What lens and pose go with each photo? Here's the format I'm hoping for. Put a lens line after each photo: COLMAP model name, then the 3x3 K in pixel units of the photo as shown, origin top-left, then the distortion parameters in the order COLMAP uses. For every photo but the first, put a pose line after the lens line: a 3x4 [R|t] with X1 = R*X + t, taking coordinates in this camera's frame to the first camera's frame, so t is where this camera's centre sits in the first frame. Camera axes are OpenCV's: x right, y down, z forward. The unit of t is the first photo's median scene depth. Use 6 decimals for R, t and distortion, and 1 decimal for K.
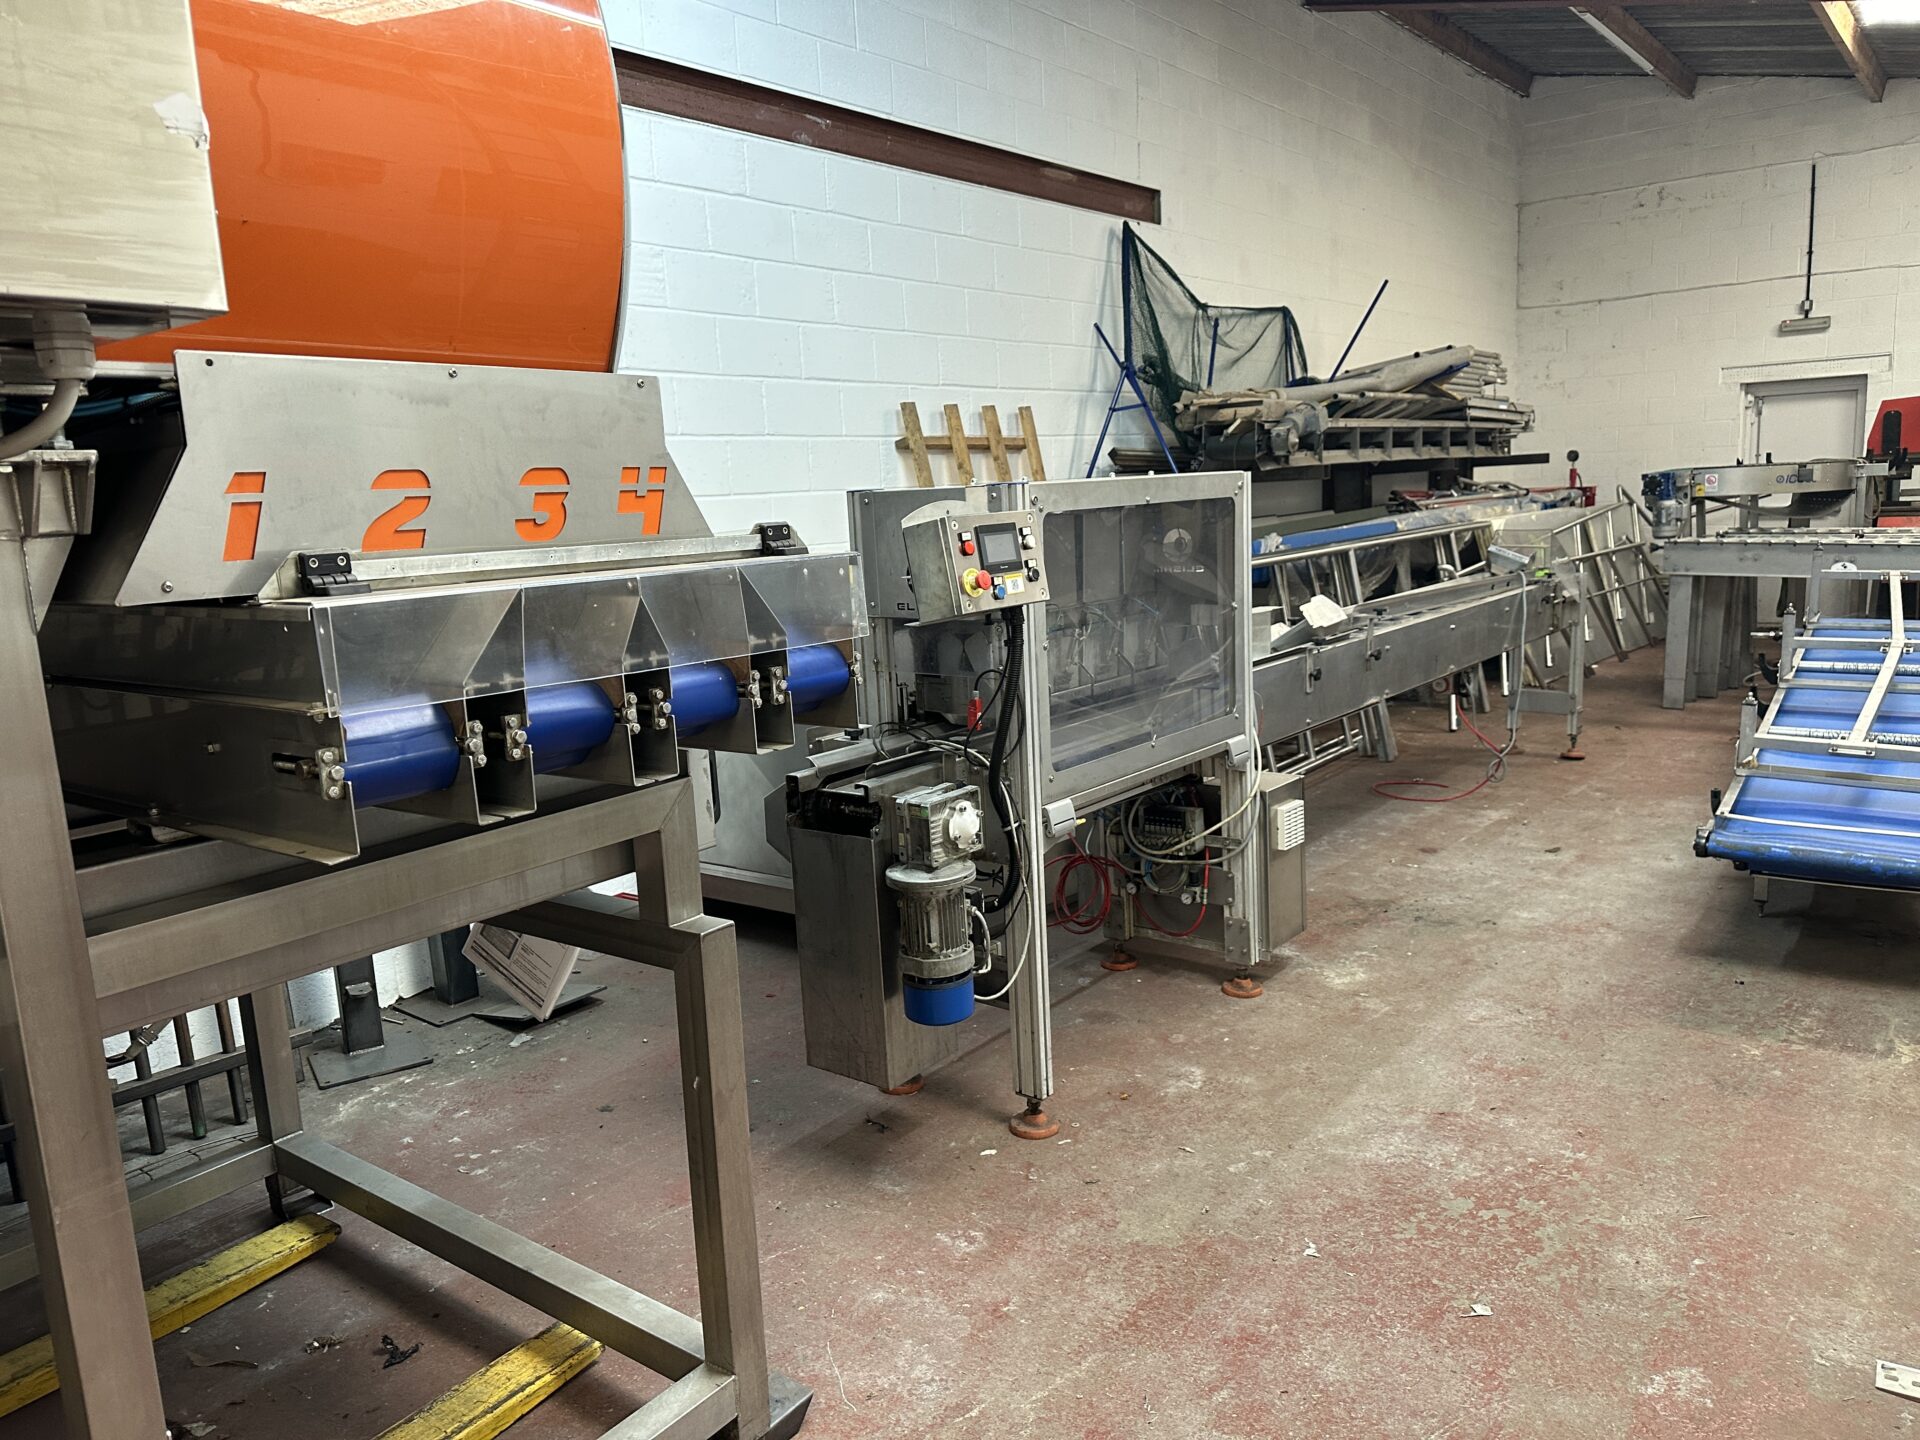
lens RADIAL K [[1367.3, 0, 962.8], [0, 1367.3, 726.9], [0, 0, 1]] dist [0.007077, -0.007140]
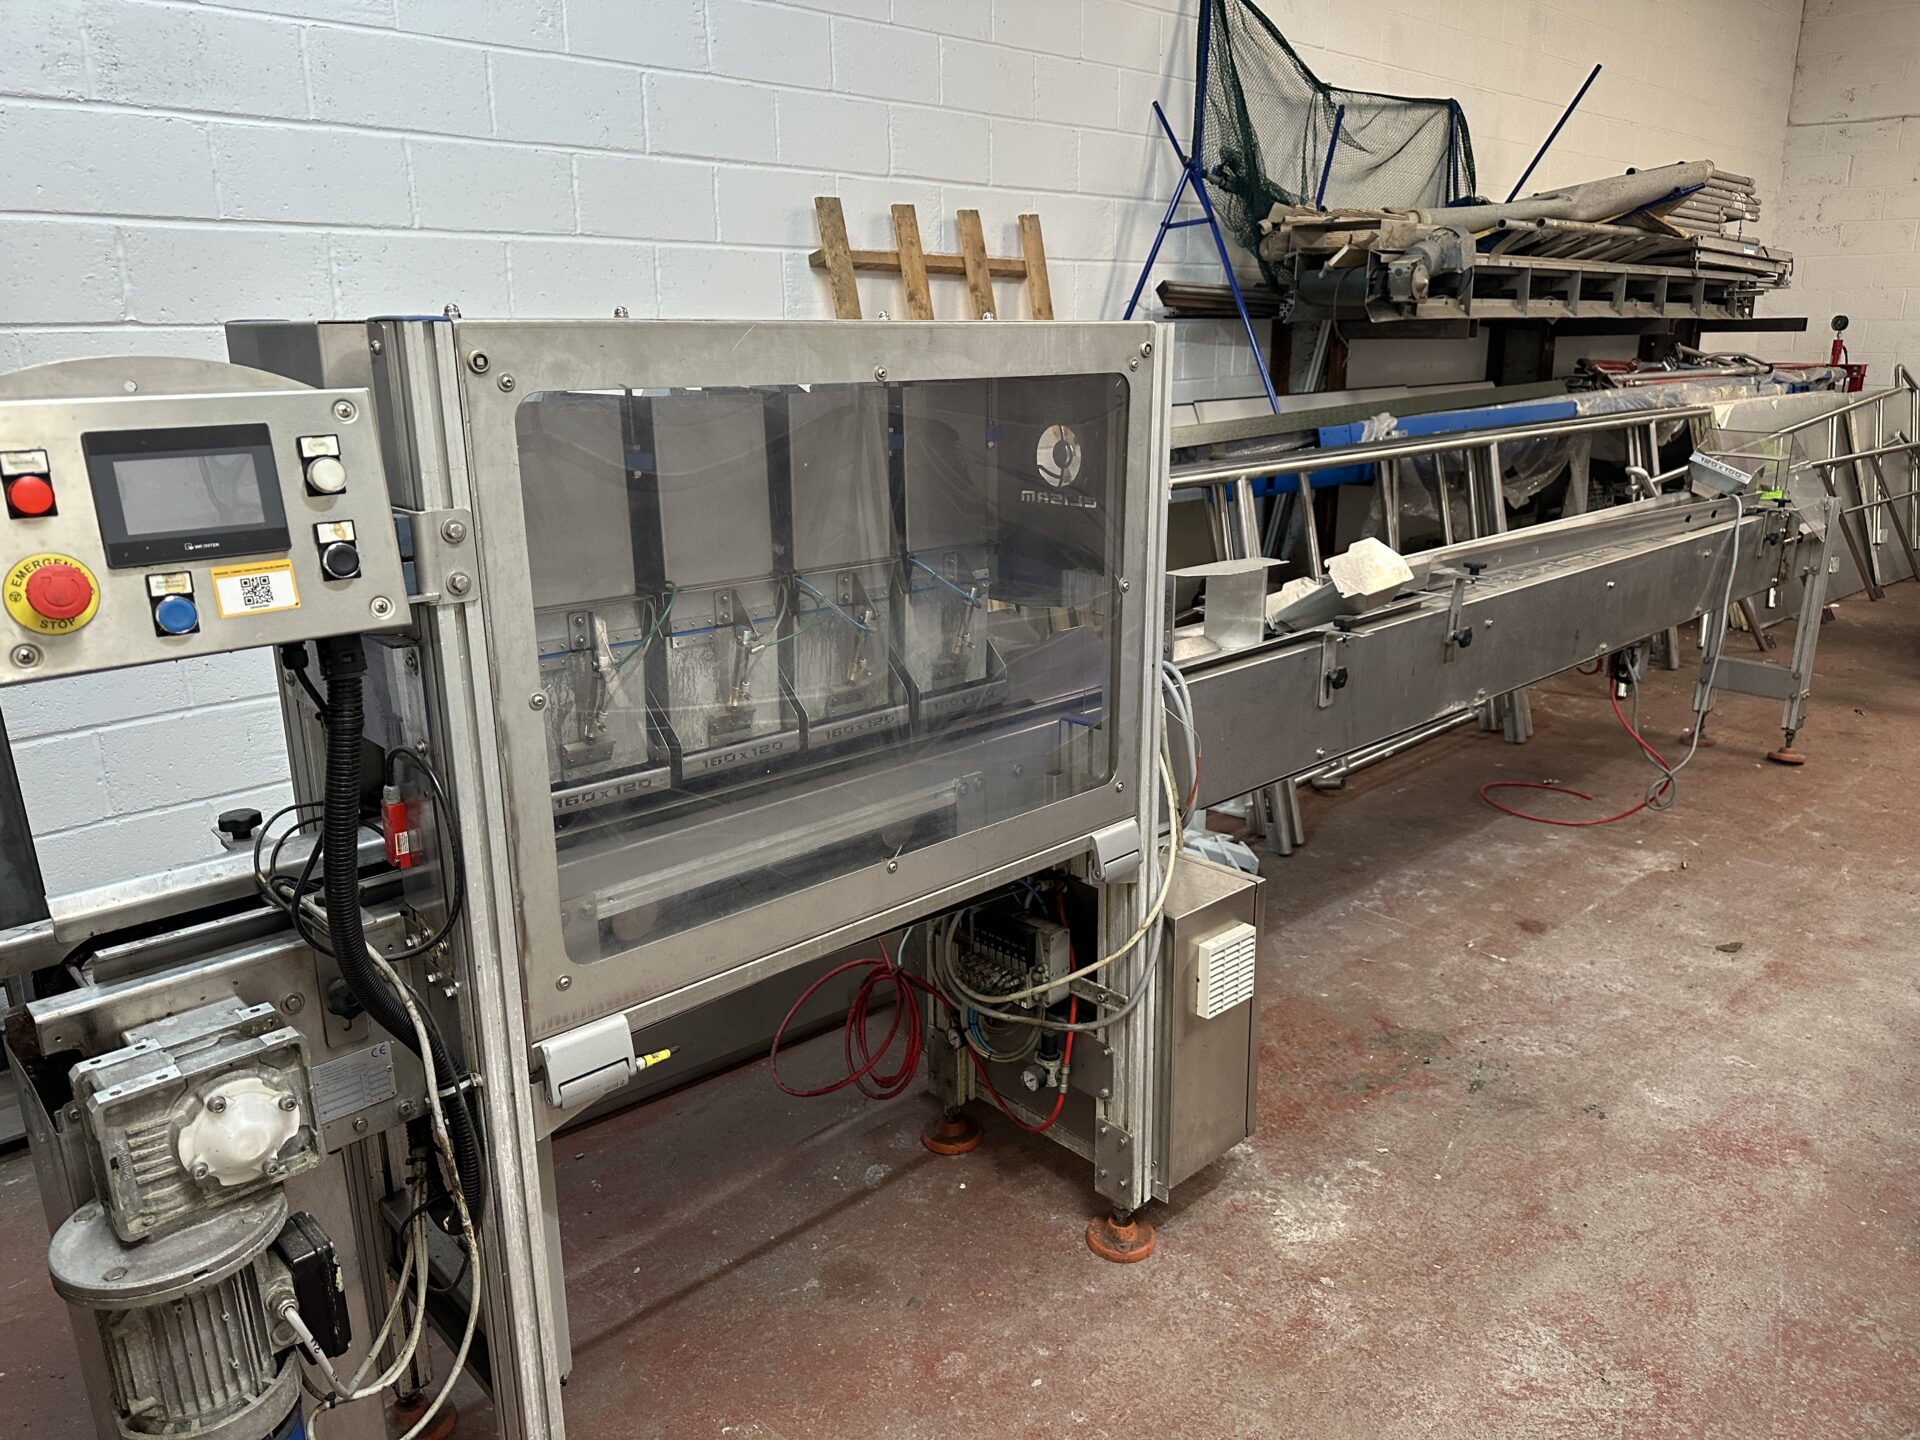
lens RADIAL K [[1367.3, 0, 1000.9], [0, 1367.3, 706.1], [0, 0, 1]] dist [0.007077, -0.007140]
pose [[0.991819, 0.074581, -0.103595, 0.133703], [-0.064030, 0.992754, 0.101687, -0.058525], [0.110428, -0.094222, 0.989408, 0.300933]]
